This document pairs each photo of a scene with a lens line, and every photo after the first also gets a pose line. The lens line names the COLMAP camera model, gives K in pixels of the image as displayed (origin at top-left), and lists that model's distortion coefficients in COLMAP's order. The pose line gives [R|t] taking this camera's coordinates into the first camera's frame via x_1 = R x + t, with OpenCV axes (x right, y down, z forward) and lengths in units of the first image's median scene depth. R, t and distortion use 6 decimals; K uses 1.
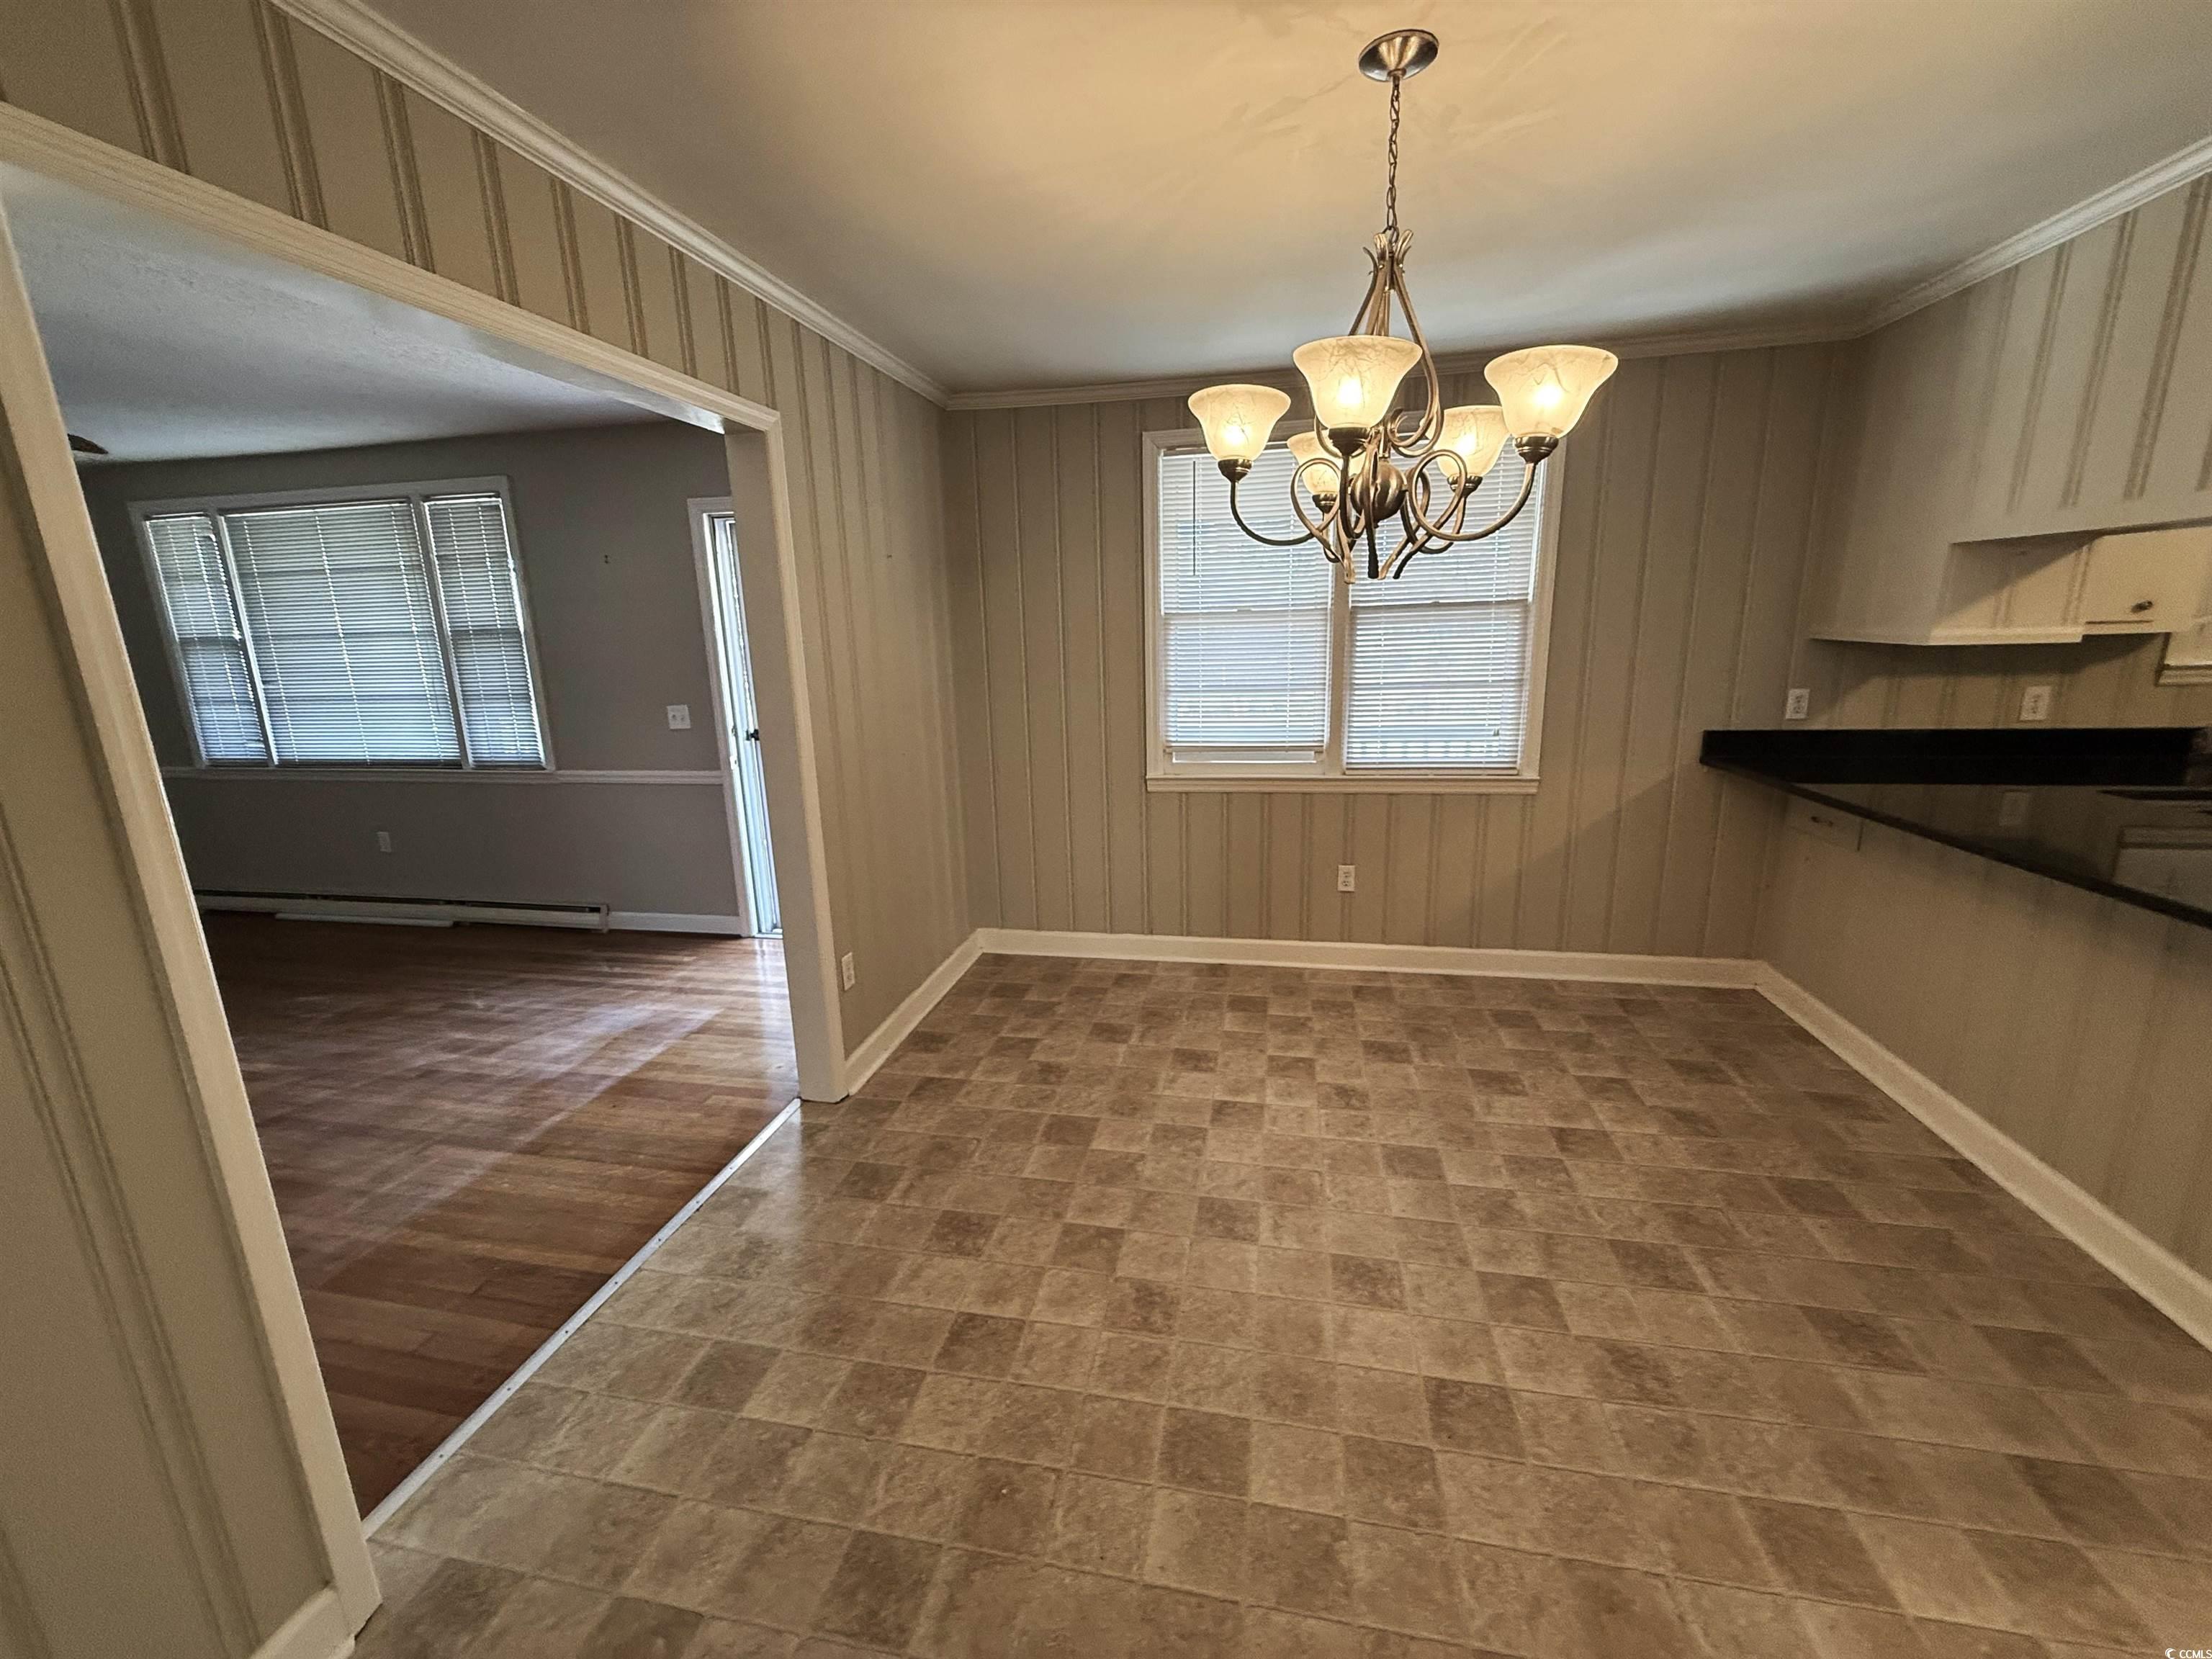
lens RADIAL K [[885.2, 0, 1108.2], [0, 885.2, 833.8], [0, 0, 1]] dist [-0.001851, 0.001459]
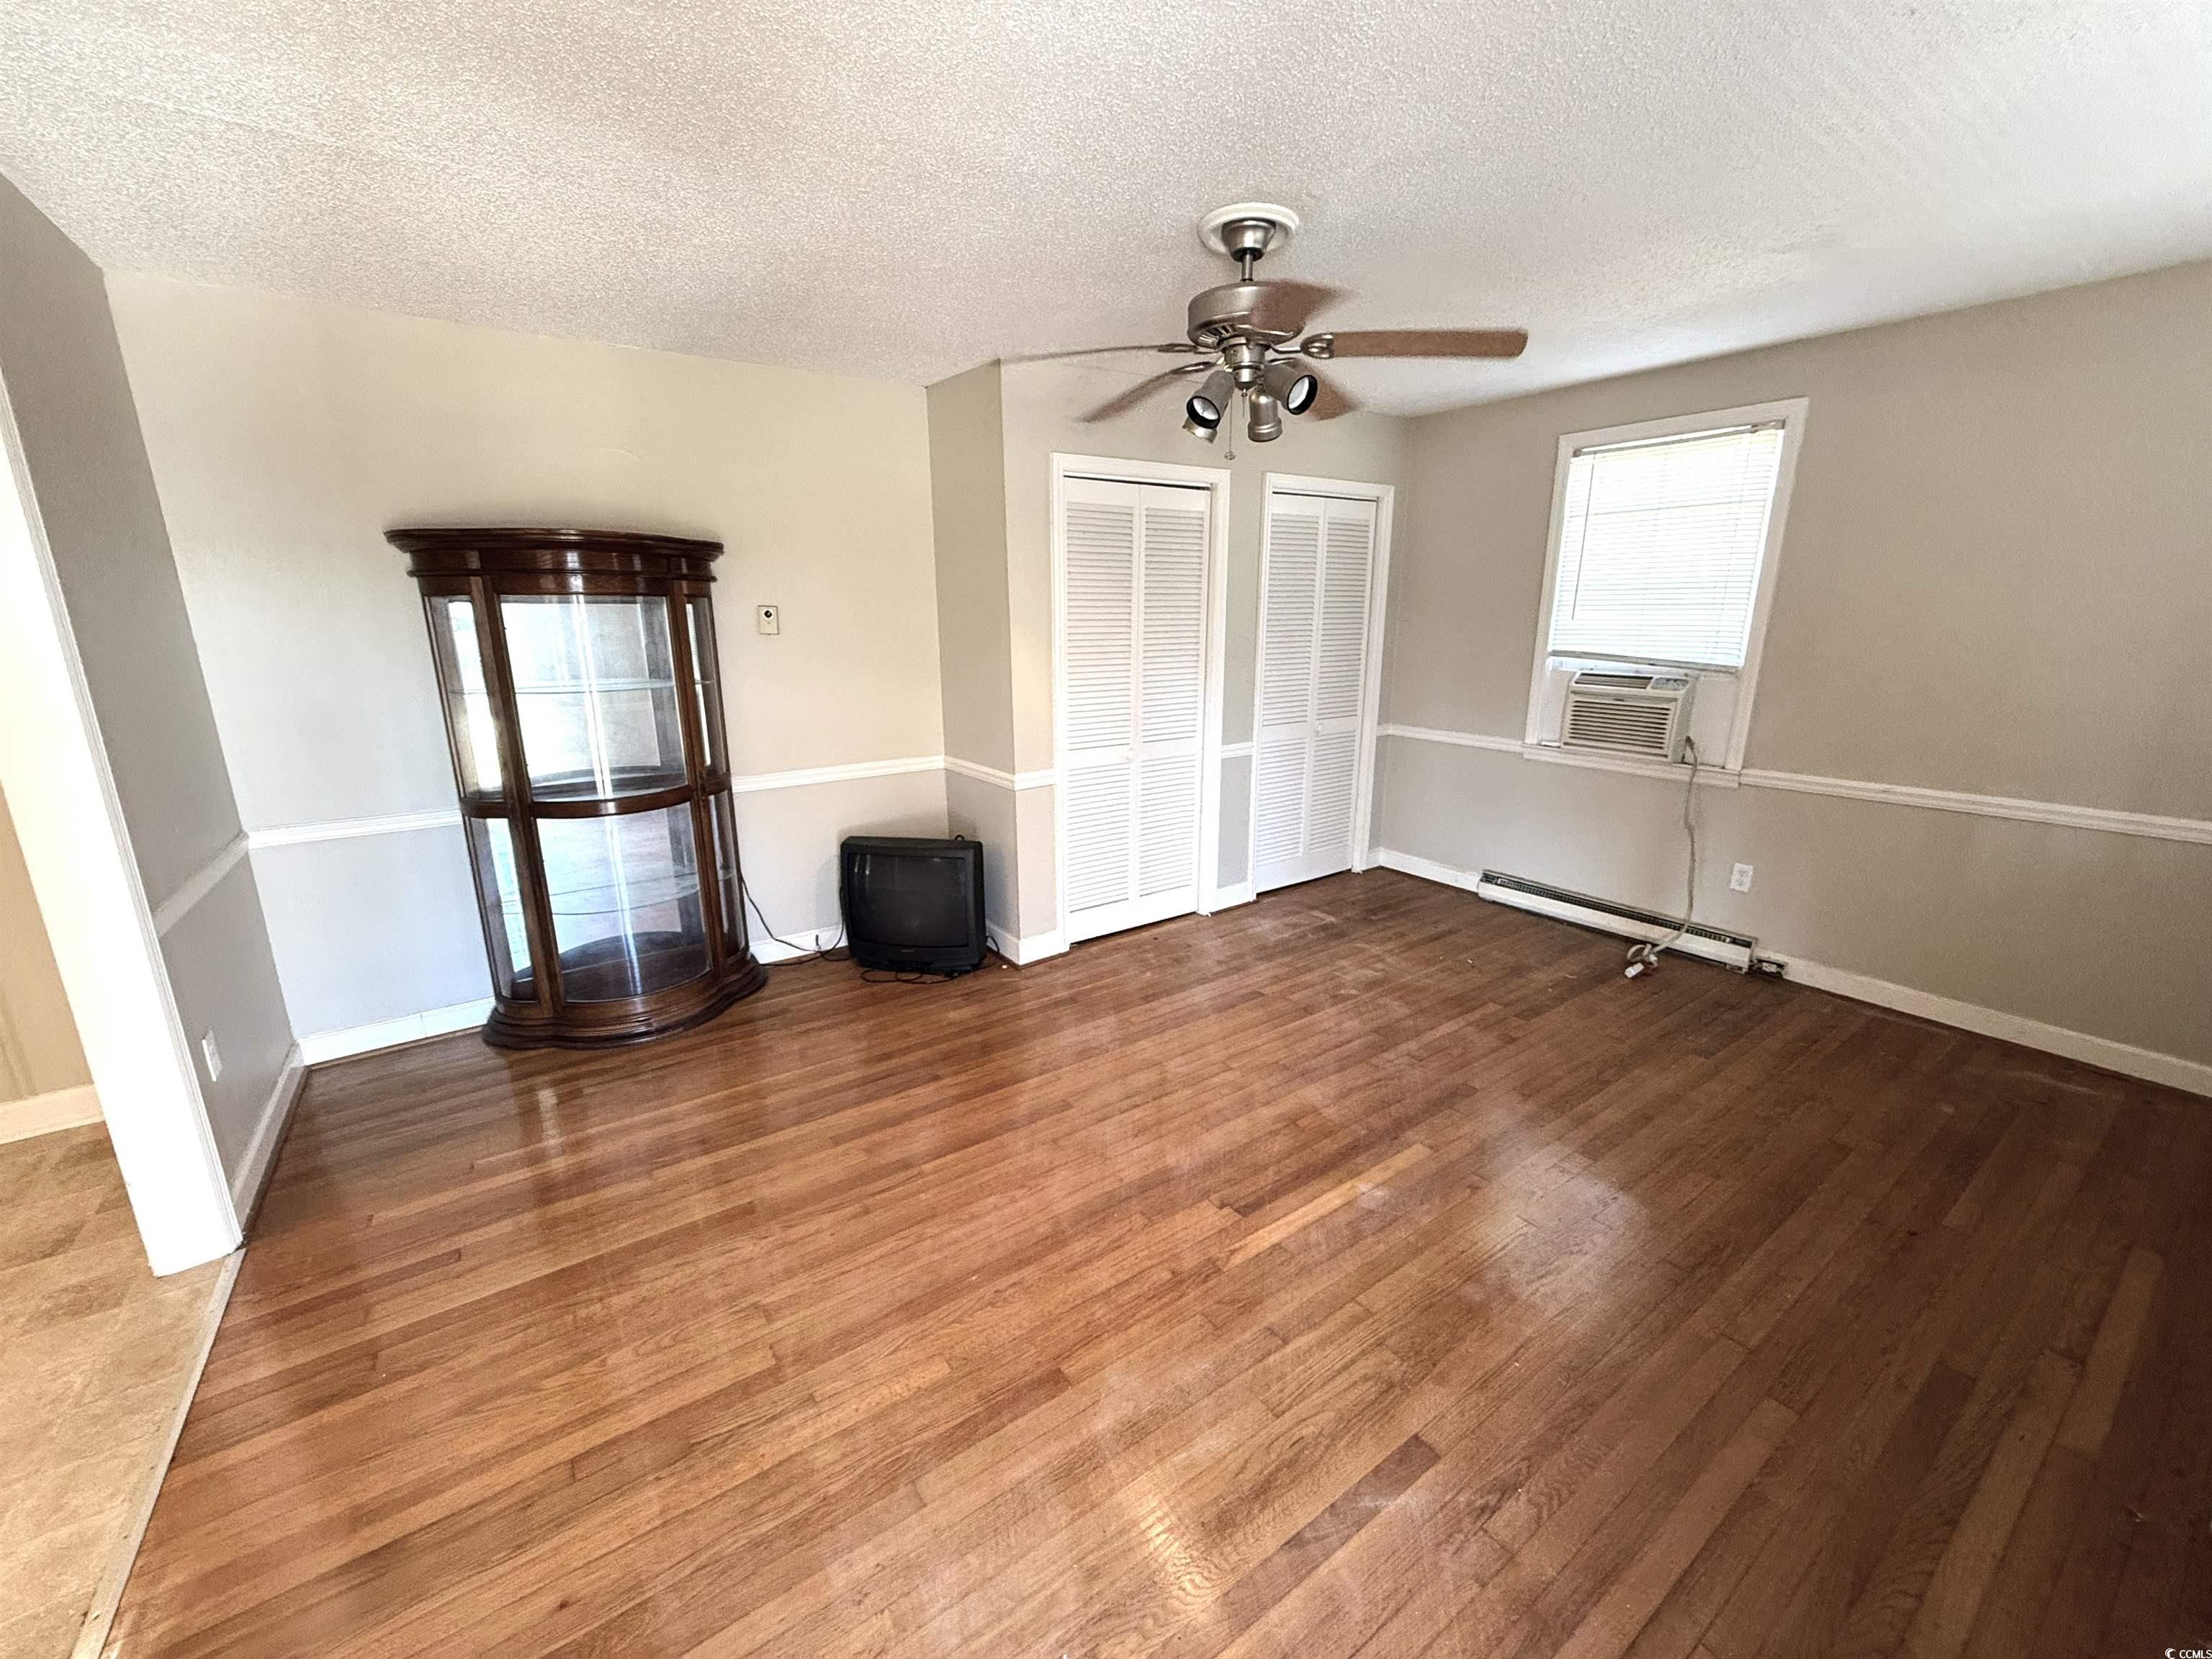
lens RADIAL K [[885.2, 0, 1108.7], [0, 885.2, 822.6], [0, 0, 1]] dist [-0.001851, 0.001459]
pose [[-0.691799, 0.201983, -0.693265, -0.416499], [-0.138816, 0.904973, 0.402187, -0.251312], [0.708621, 0.374469, -0.598021, 1.082763]]
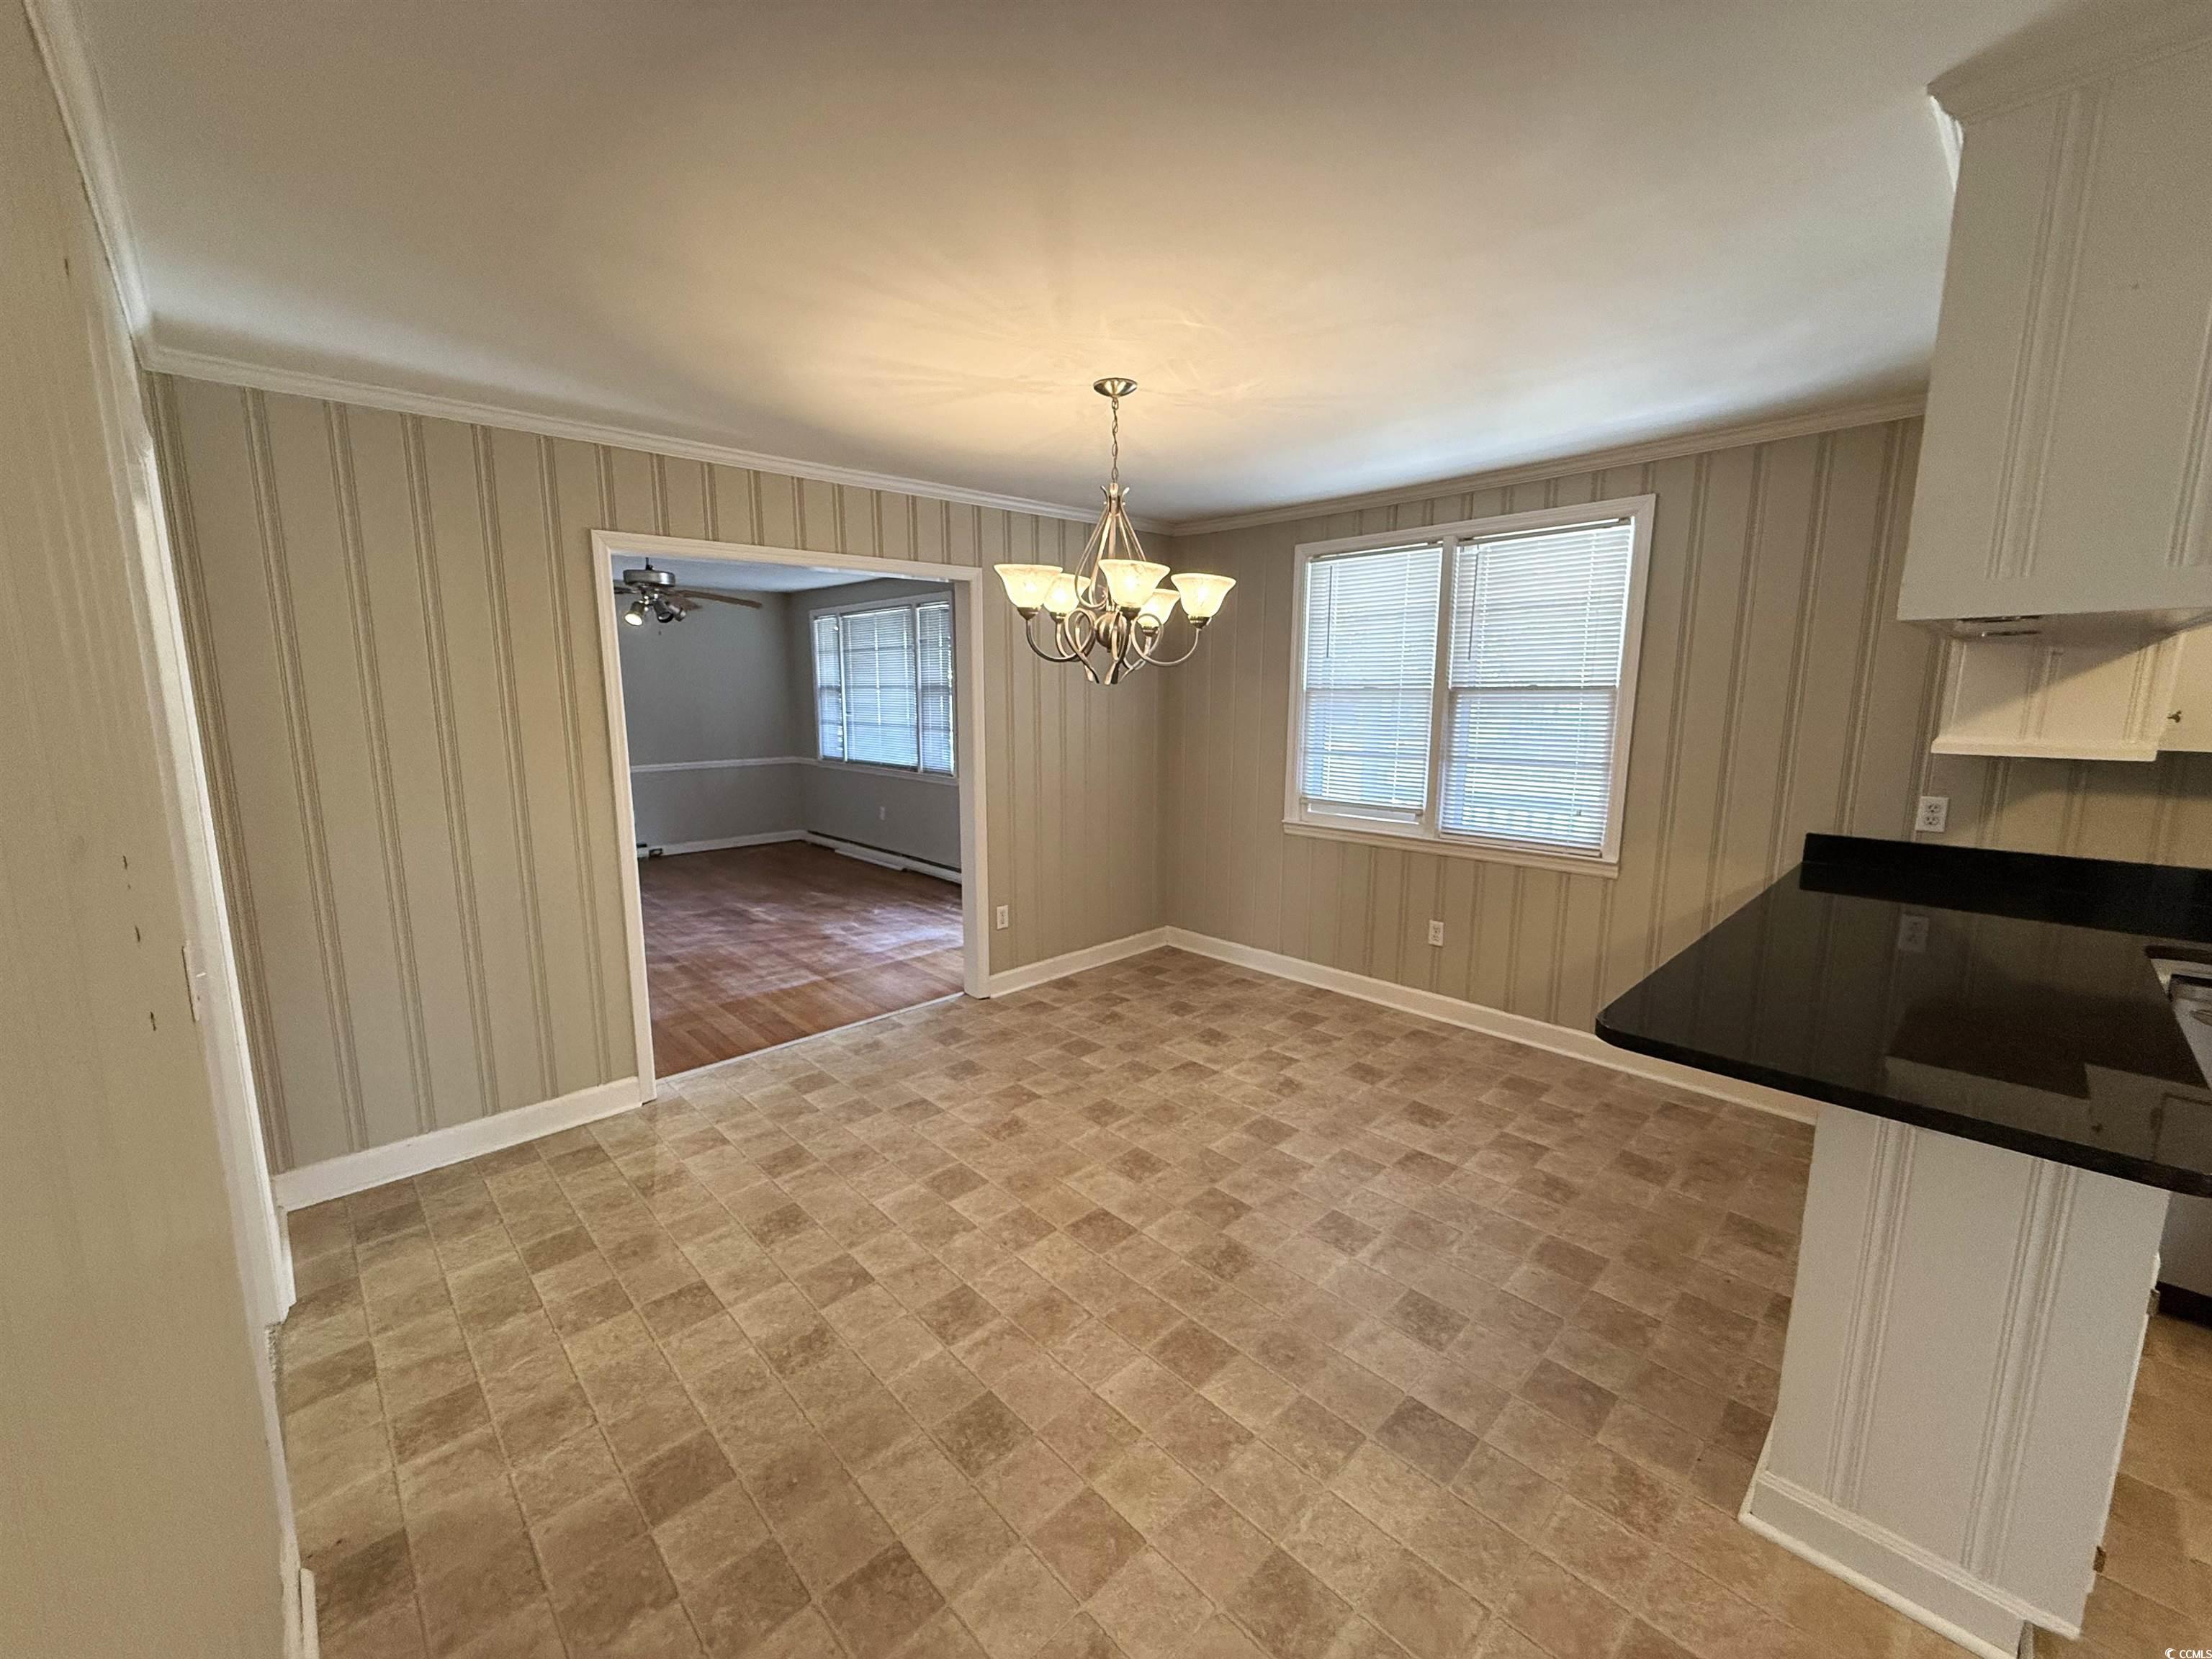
lens RADIAL K [[885.2, 0, 1099.0], [0, 885.2, 834.6], [0, 0, 1]] dist [-0.001851, 0.001459]
pose [[0.817753, 0.119499, -0.563027, 0.563015], [-0.150158, 0.988628, -0.008262, 0.001828], [0.555637, 0.091299, 0.826397, -0.148785]]
